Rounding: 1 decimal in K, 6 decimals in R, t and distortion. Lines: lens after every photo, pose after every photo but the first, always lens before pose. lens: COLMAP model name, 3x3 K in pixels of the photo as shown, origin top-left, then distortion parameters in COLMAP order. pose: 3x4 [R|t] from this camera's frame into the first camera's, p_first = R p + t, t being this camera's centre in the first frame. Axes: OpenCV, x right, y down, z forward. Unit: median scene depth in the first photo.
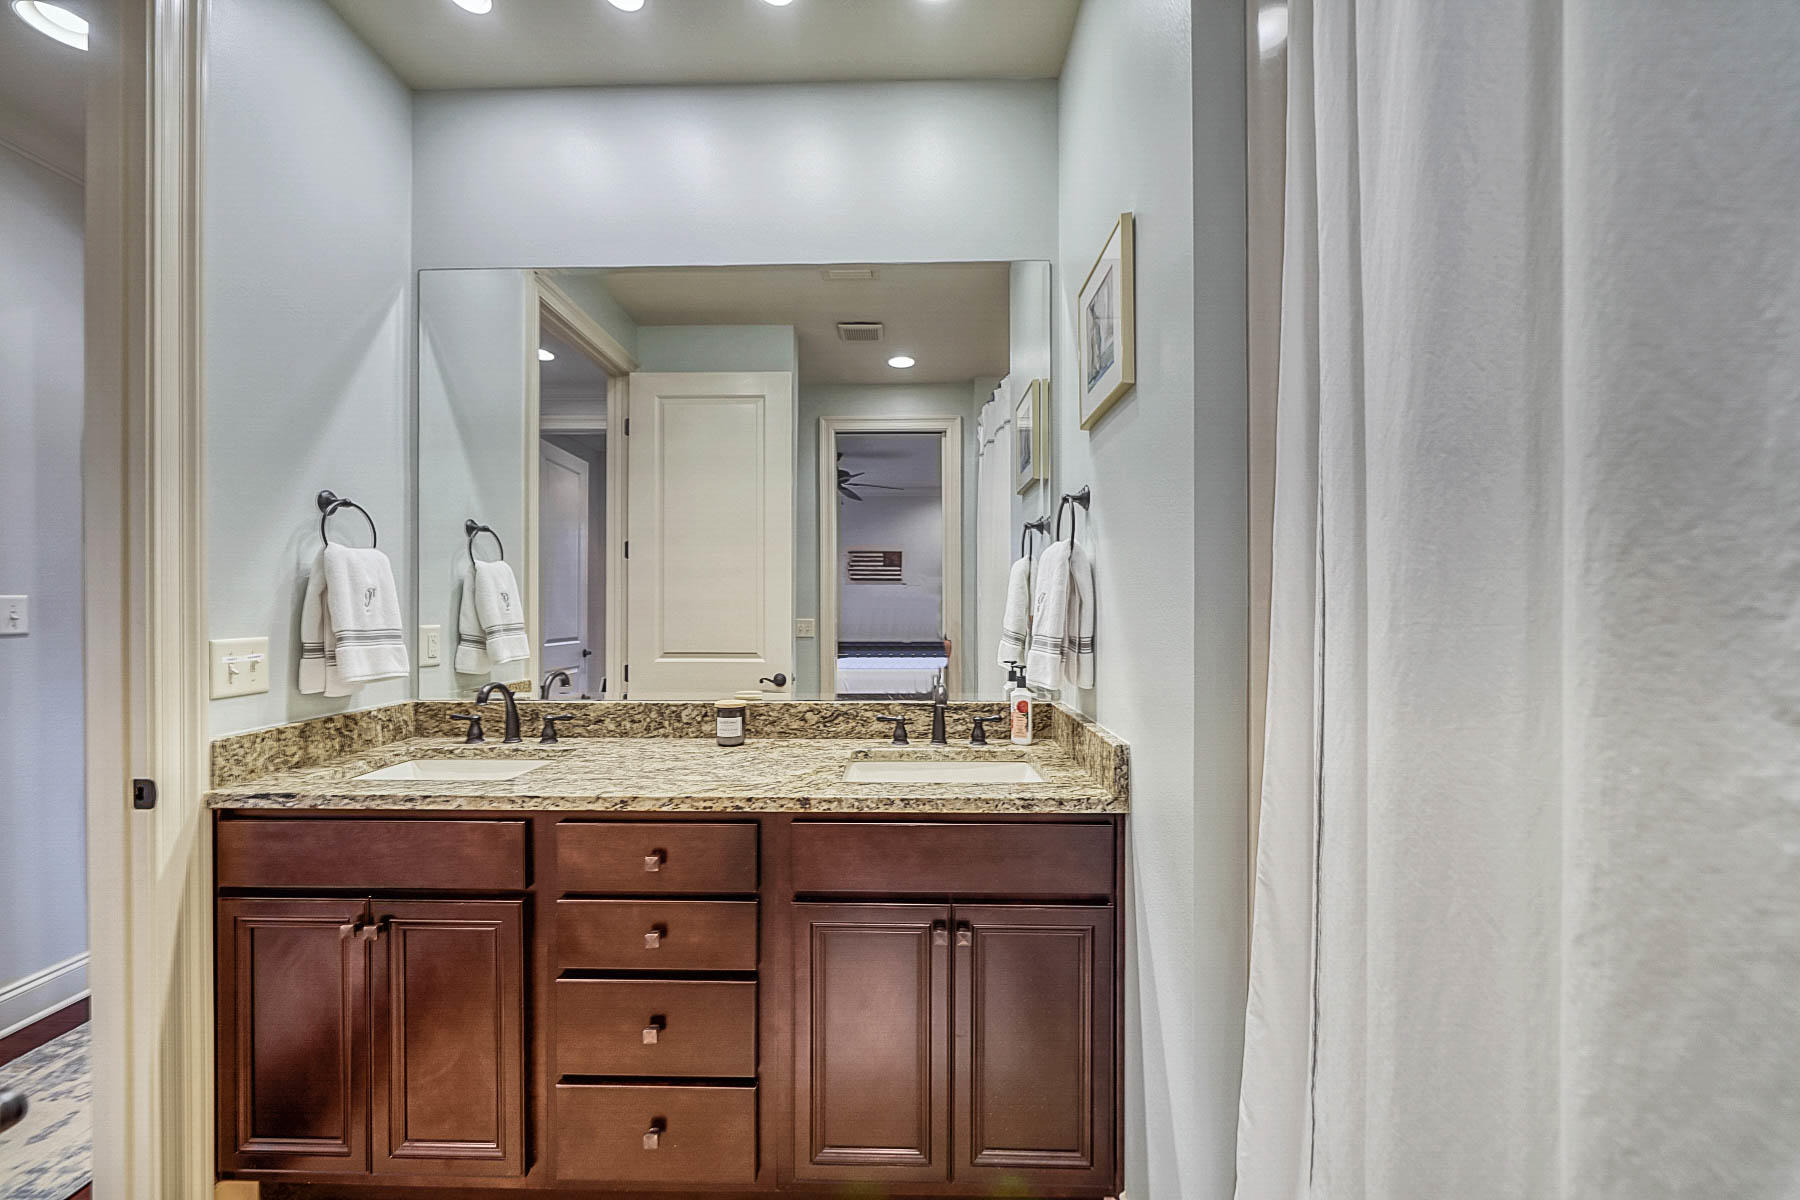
lens RADIAL K [[637.5, 0, 908.4], [0, 637.5, 606.4], [0, 0, 1]] dist [-0.003488, 0.000233]
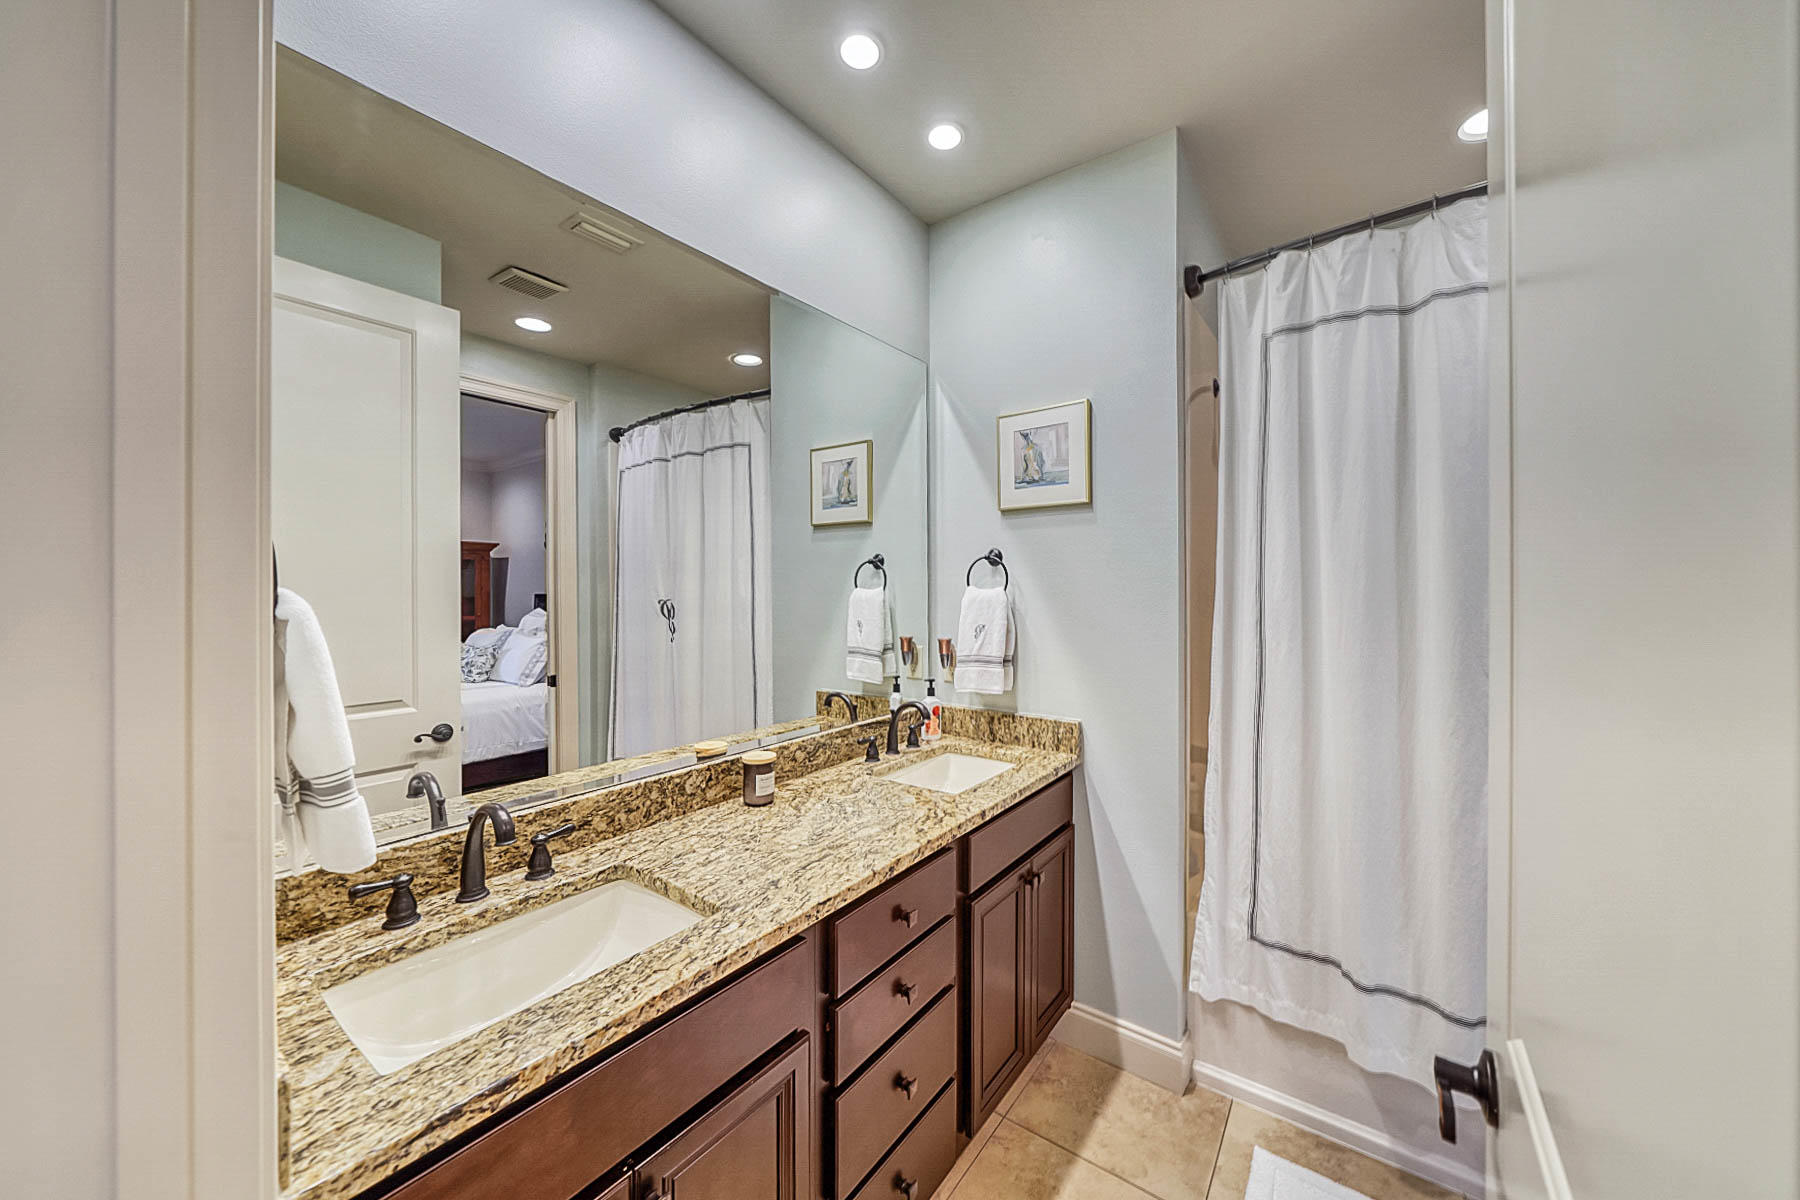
lens RADIAL K [[632.8, 0, 892.5], [0, 632.8, 591.3], [0, 0, 1]] dist [-0.006384, 0.000800]
pose [[0.589957, -0.004676, 0.807421, -0.864719], [0.002265, 0.999989, 0.004137, -0.085917], [-0.807432, -0.000612, 0.589961, 0.301409]]
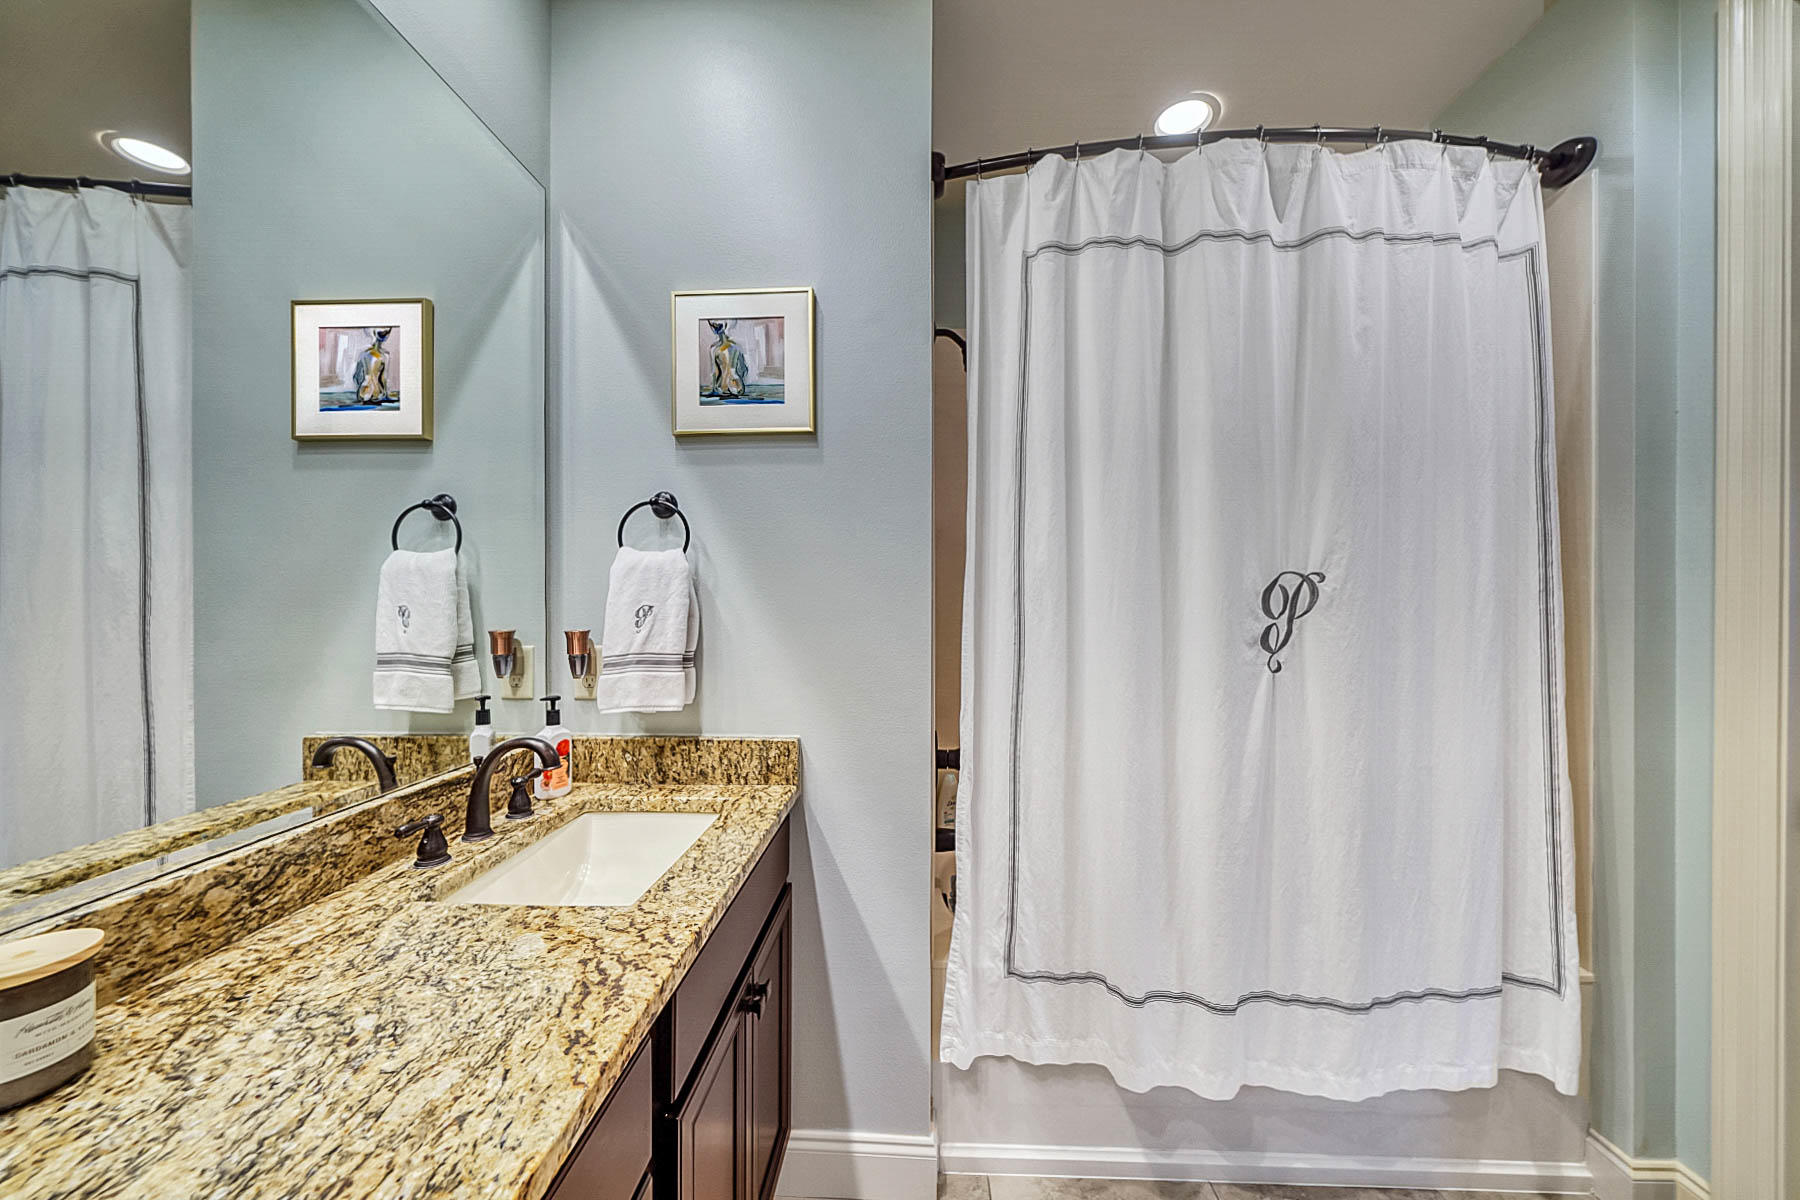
lens RADIAL K [[632.8, 0, 923.2], [0, 632.8, 602.4], [0, 0, 1]] dist [-0.006384, 0.000800]
pose [[-0.002663, -0.008561, 0.999960, -0.572179], [-0.007501, 0.999935, 0.008541, -0.030689], [-0.999968, -0.007478, -0.002727, 0.534339]]
